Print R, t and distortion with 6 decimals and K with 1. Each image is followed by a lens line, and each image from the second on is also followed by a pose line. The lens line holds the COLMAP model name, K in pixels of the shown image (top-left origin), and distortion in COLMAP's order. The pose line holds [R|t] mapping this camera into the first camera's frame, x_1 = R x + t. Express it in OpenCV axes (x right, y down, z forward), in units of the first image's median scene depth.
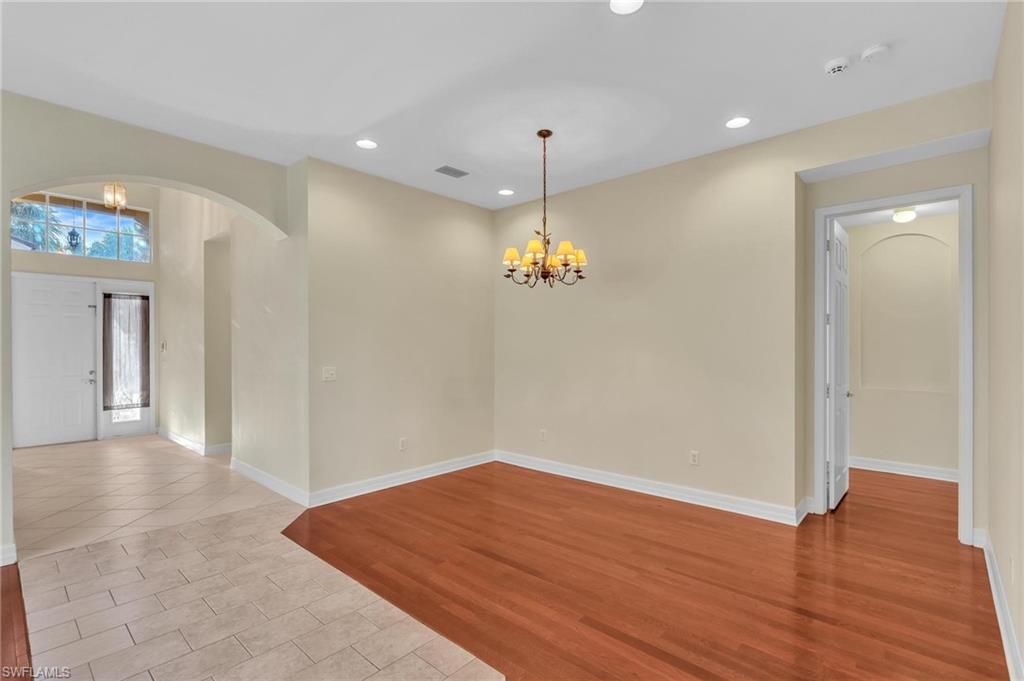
lens RADIAL K [[479.0, 0, 510.5], [0, 479.0, 346.1], [0, 0, 1]] dist [-0.001465, -0.000157]
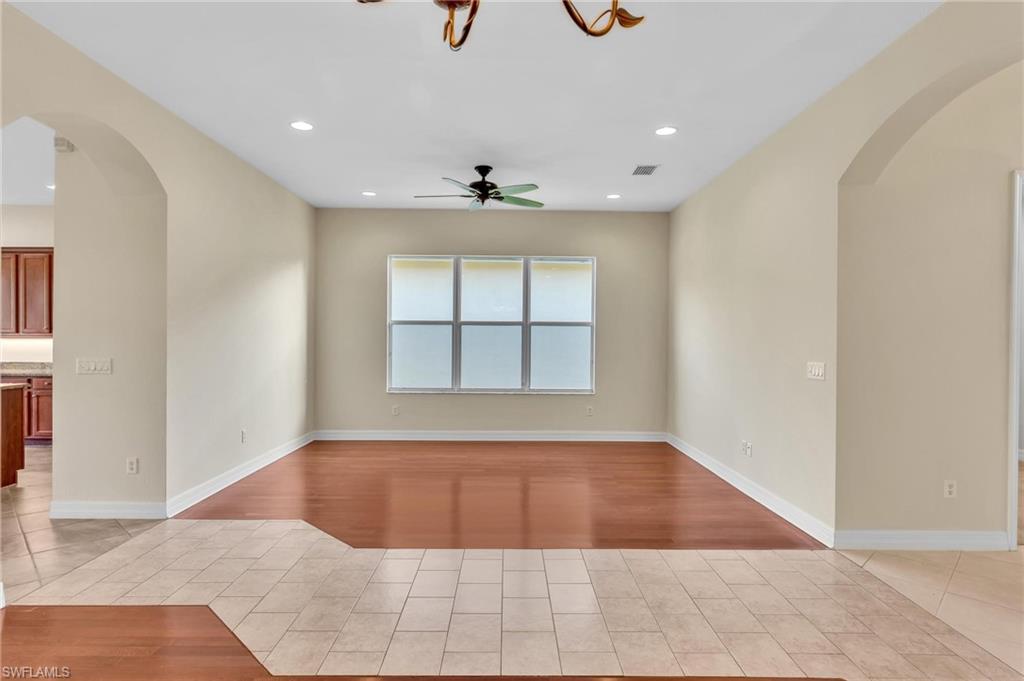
lens RADIAL K [[547.7, 0, 512.9], [0, 547.7, 338.6], [0, 0, 1]] dist [0.000063, 0.000881]
pose [[-0.733365, 0.000679, -0.679835, 0.225027], [-0.005680, 0.999958, 0.007126, 0.002212], [0.679811, 0.009088, -0.733331, 1.255469]]
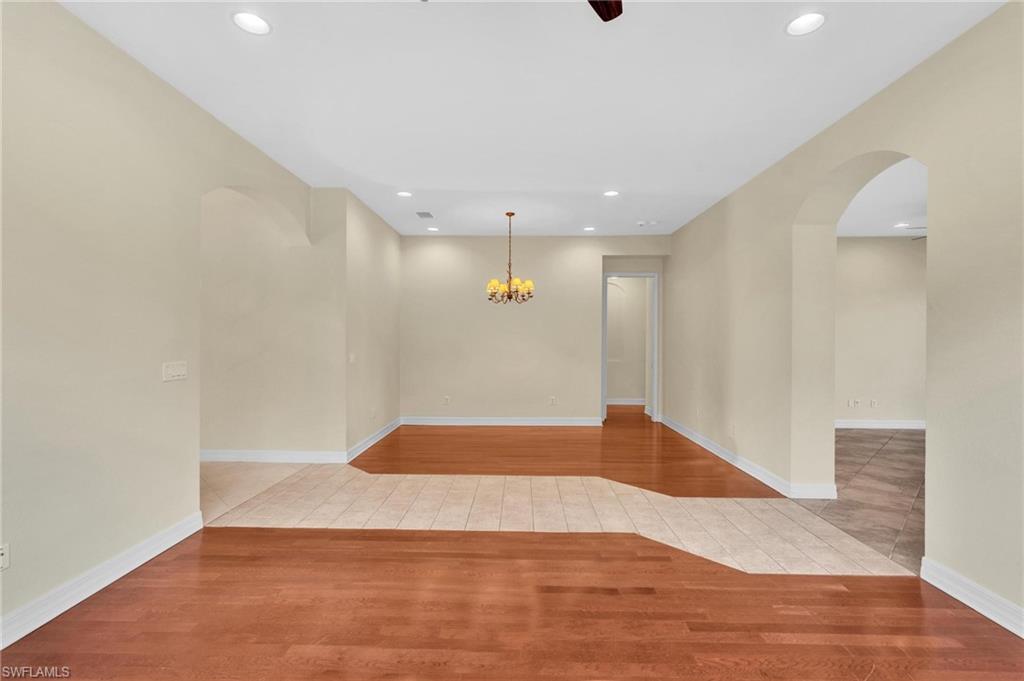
lens RADIAL K [[456.0, 0, 512.0], [0, 456.0, 340.5], [0, 0, 1]] dist [-0.001923, 0.000112]
pose [[0.753848, 0.004576, 0.657033, -1.080269], [-0.006828, 0.999976, 0.000870, 0.006231], [-0.657014, -0.005142, 0.753861, -0.254803]]
